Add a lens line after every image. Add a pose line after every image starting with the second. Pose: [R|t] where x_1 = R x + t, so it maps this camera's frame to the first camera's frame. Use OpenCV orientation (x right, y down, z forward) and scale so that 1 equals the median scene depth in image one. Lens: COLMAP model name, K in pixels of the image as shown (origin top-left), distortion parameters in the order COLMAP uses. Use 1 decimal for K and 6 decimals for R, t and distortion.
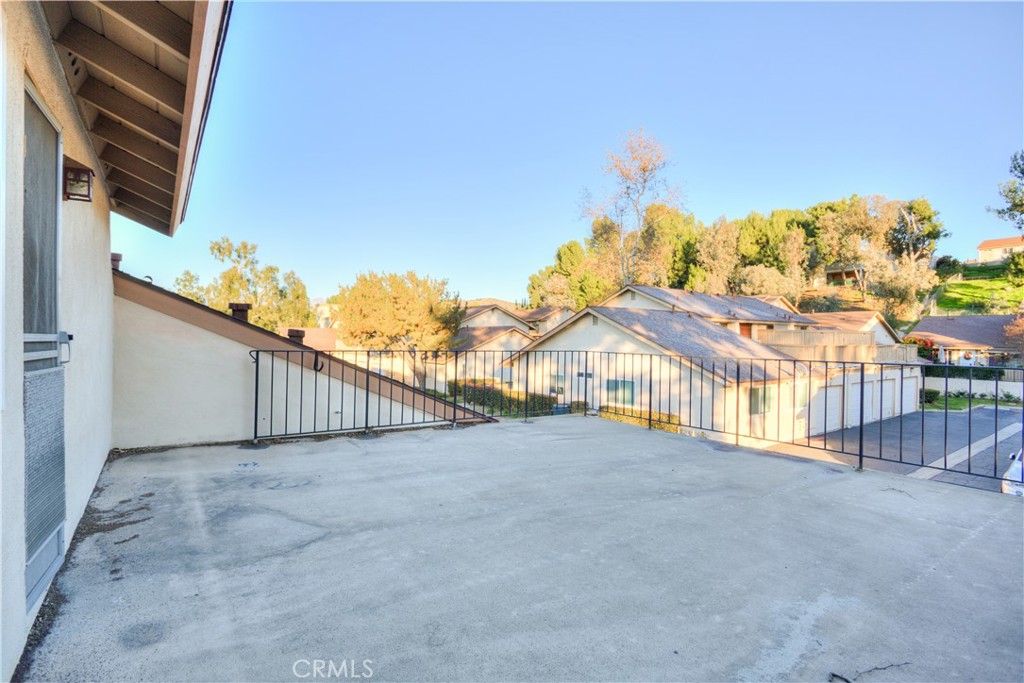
lens RADIAL K [[499.0, 0, 509.4], [0, 499.0, 340.3], [0, 0, 1]] dist [-0.019125, 0.008070]
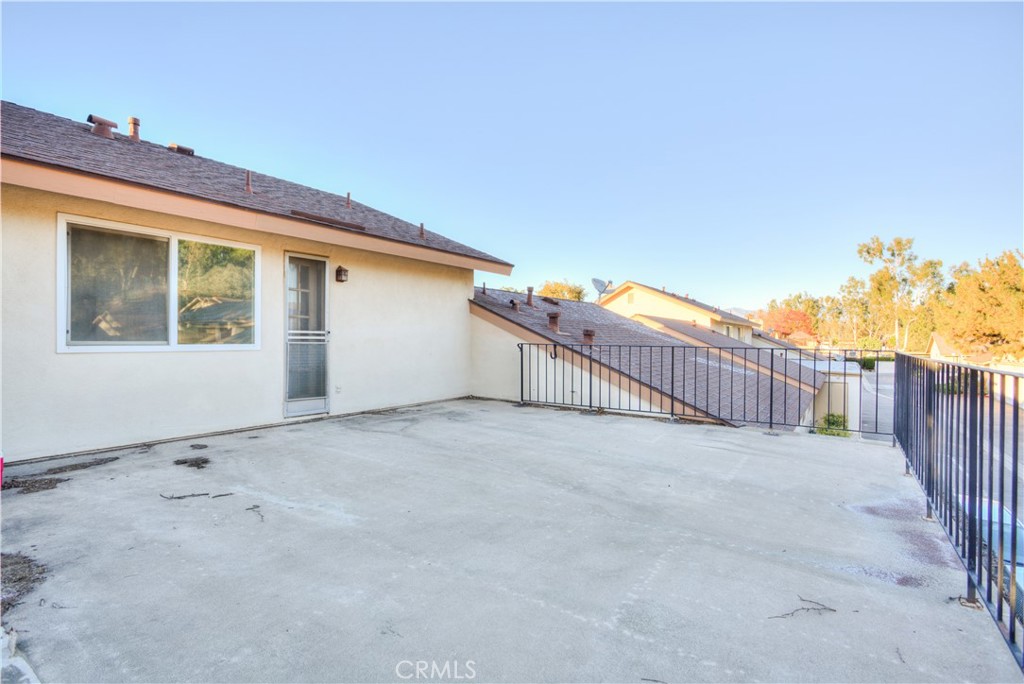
lens RADIAL K [[499.0, 0, 509.7], [0, 499.0, 341.6], [0, 0, 1]] dist [-0.019125, 0.008070]
pose [[0.354005, -0.004516, -0.935233, 0.830367], [-0.006929, 0.999948, -0.007451, 0.023808], [0.935218, 0.009118, 0.353955, 0.374286]]
